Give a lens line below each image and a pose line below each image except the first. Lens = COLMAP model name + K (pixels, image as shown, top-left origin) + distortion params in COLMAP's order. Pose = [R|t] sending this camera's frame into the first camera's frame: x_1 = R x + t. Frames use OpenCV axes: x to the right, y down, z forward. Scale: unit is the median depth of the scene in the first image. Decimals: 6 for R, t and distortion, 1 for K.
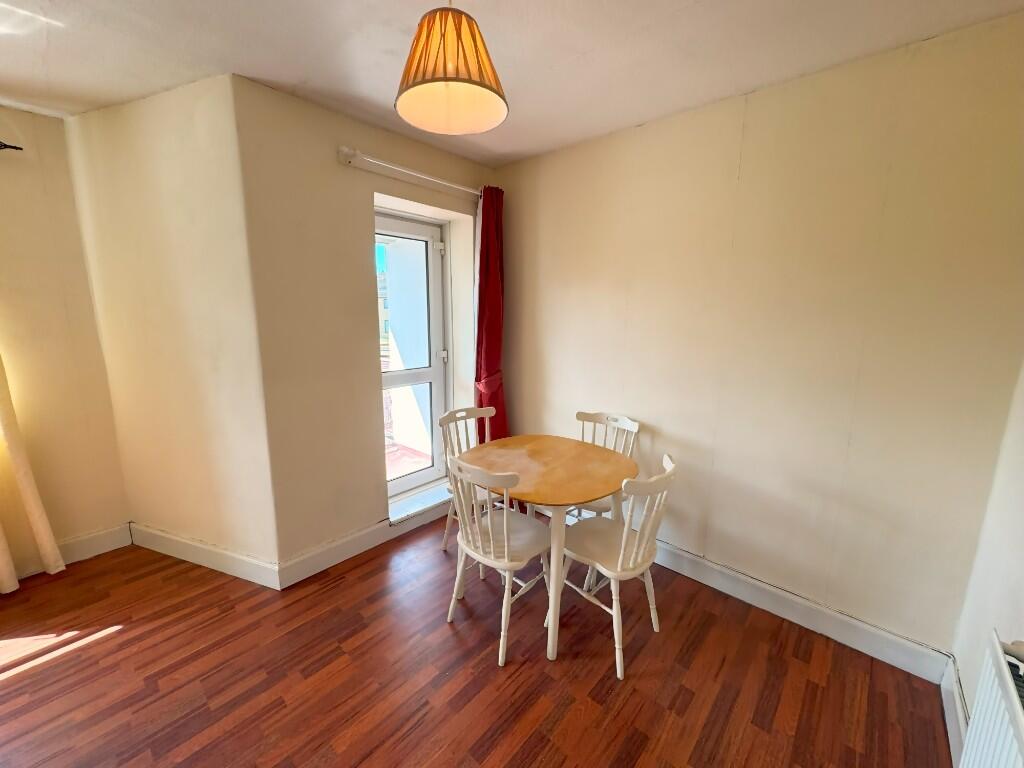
lens RADIAL K [[408.5, 0, 513.3], [0, 408.5, 381.7], [0, 0, 1]] dist [-0.000560, 0.000321]
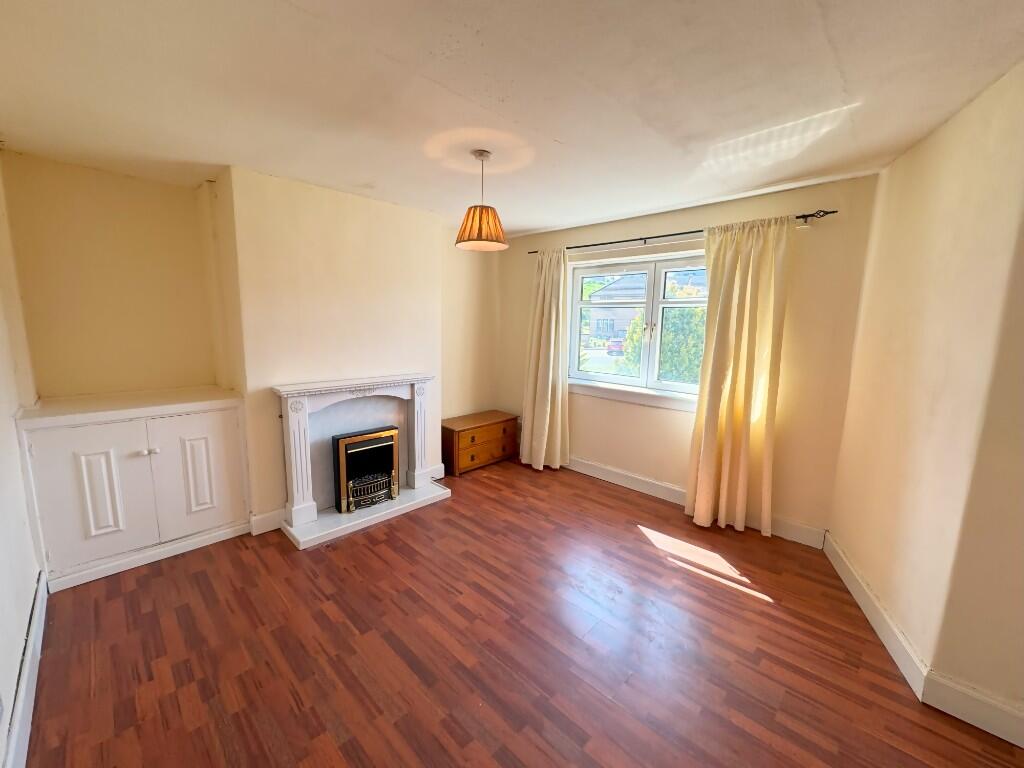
lens RADIAL K [[408.5, 0, 511.4], [0, 408.5, 387.5], [0, 0, 1]] dist [-0.000560, 0.000321]
pose [[-0.040833, 0.150586, -0.987753, 0.160152], [-0.190473, 0.969276, 0.155643, -0.049748], [0.980843, 0.194495, -0.010895, 0.133462]]
